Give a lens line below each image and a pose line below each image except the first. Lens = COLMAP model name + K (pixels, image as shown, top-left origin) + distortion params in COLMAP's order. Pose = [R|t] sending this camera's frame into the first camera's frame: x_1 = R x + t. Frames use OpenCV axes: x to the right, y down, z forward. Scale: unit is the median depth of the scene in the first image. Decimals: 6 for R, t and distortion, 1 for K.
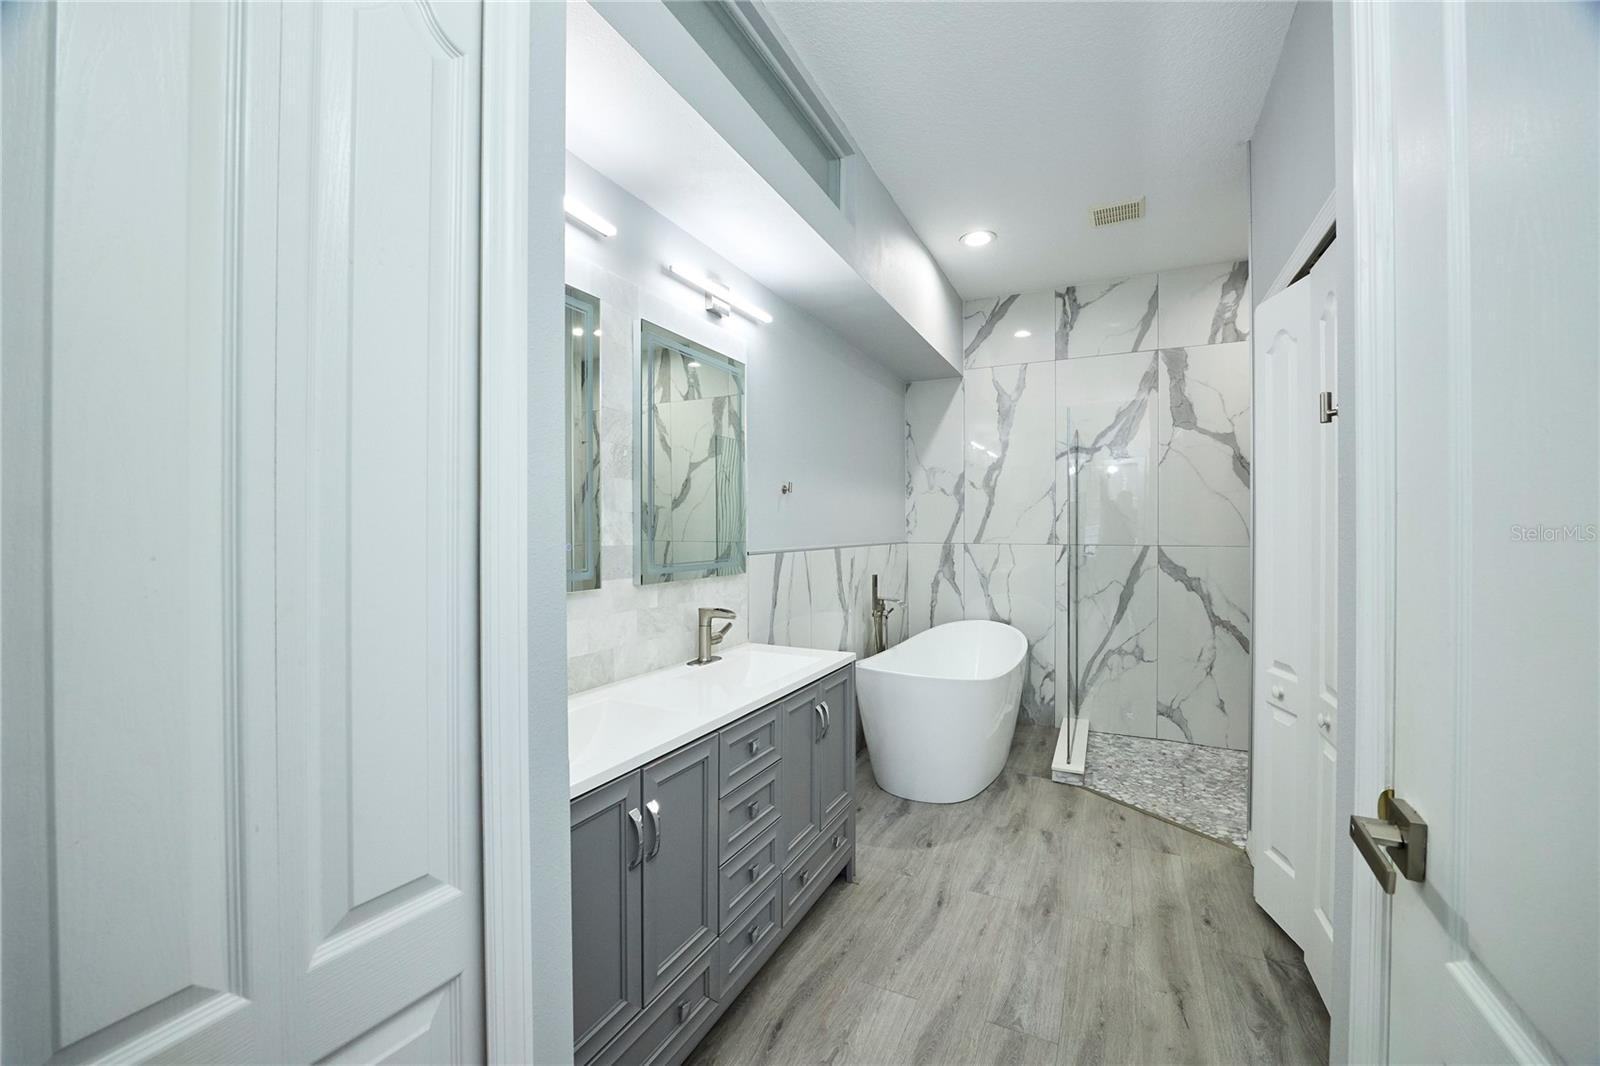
lens RADIAL K [[642.7, 0, 798.5], [0, 642.7, 530.4], [0, 0, 1]] dist [-0.026317, 0.004068]
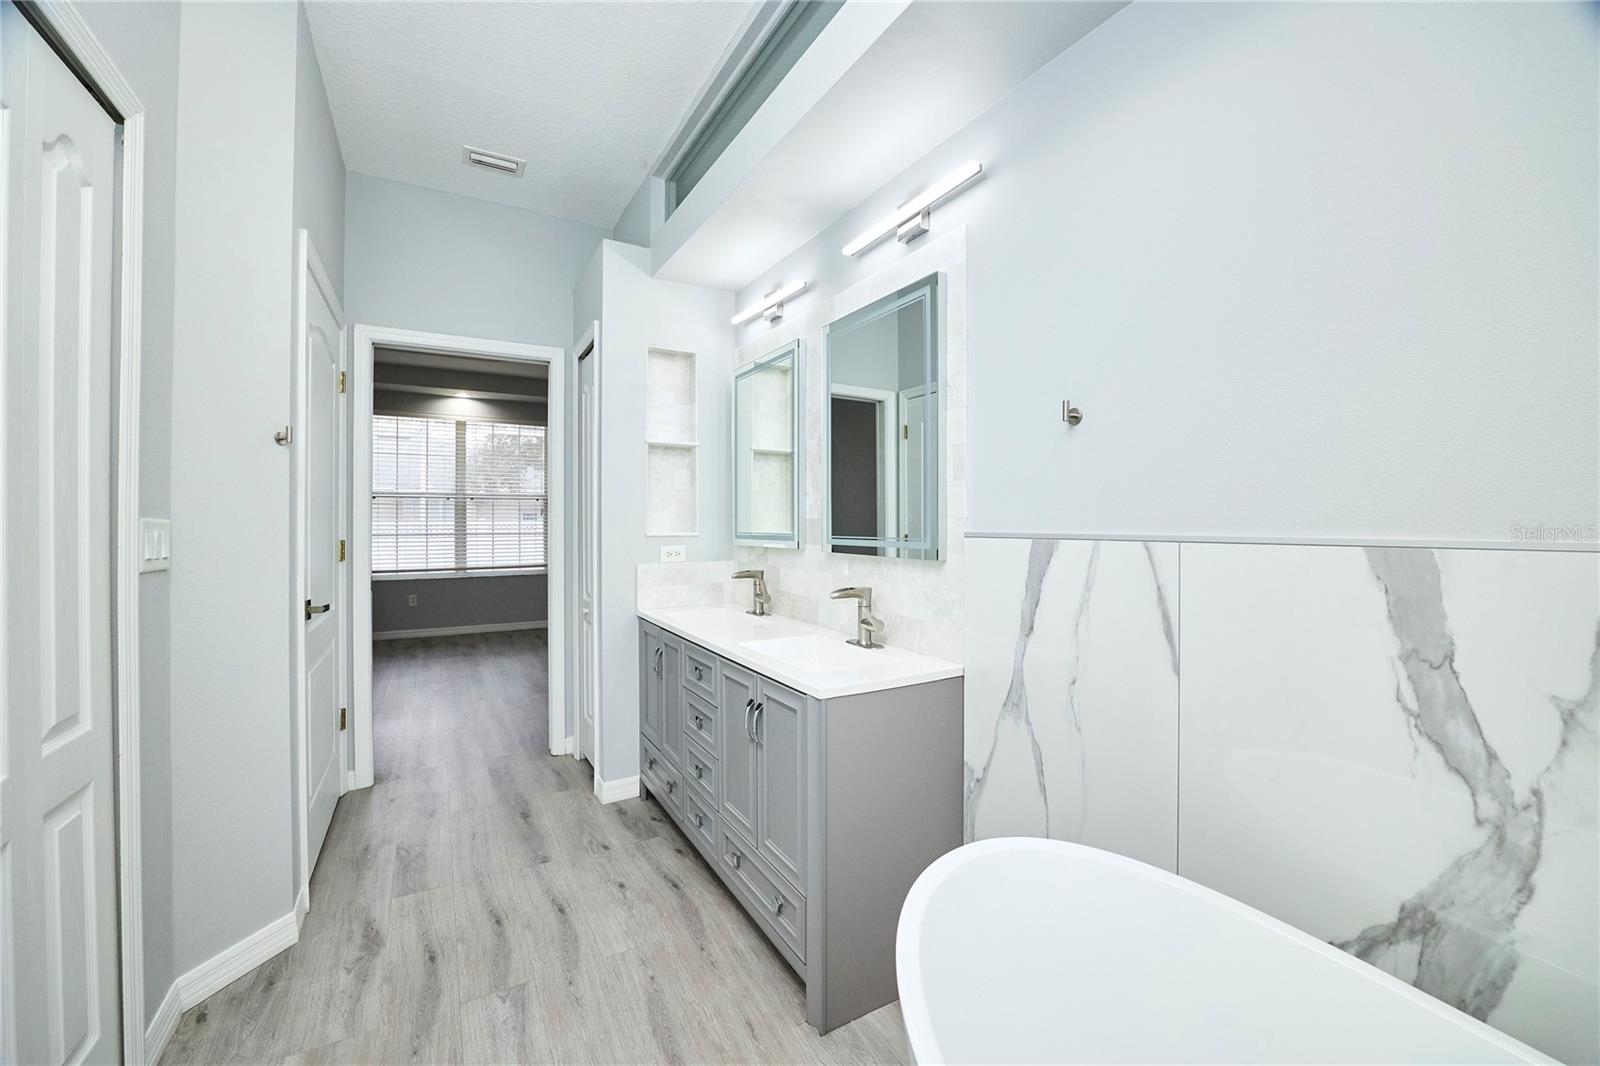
lens RADIAL K [[642.7, 0, 803.9], [0, 642.7, 523.7], [0, 0, 1]] dist [-0.026317, 0.004068]
pose [[-0.552148, 0.003640, -0.833738, 0.375964], [0.000106, 0.999991, 0.004296, 0.013441], [0.833746, 0.002284, -0.552143, 0.800241]]
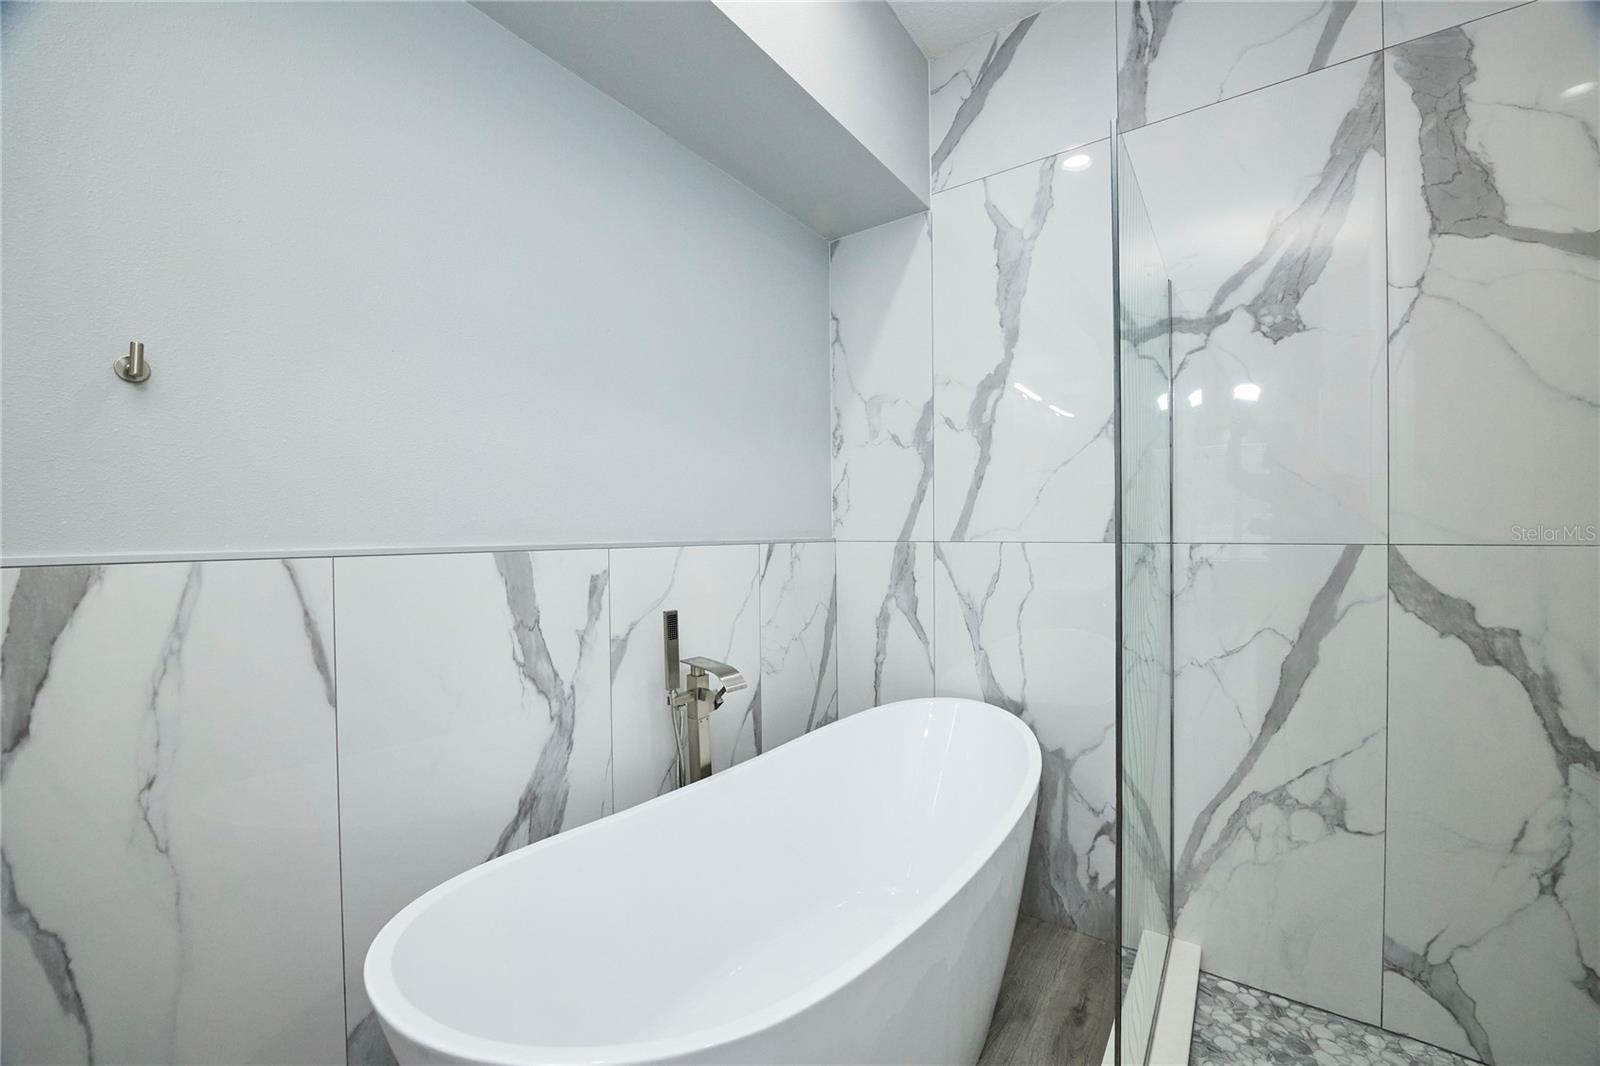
lens RADIAL K [[642.7, 0, 796.9], [0, 642.7, 535.1], [0, 0, 1]] dist [-0.026317, 0.004068]
pose [[0.986230, -0.005069, -0.165301, 0.261107], [0.005674, 0.999979, 0.003191, 0.014464], [0.165281, -0.004085, 0.986238, 0.542011]]
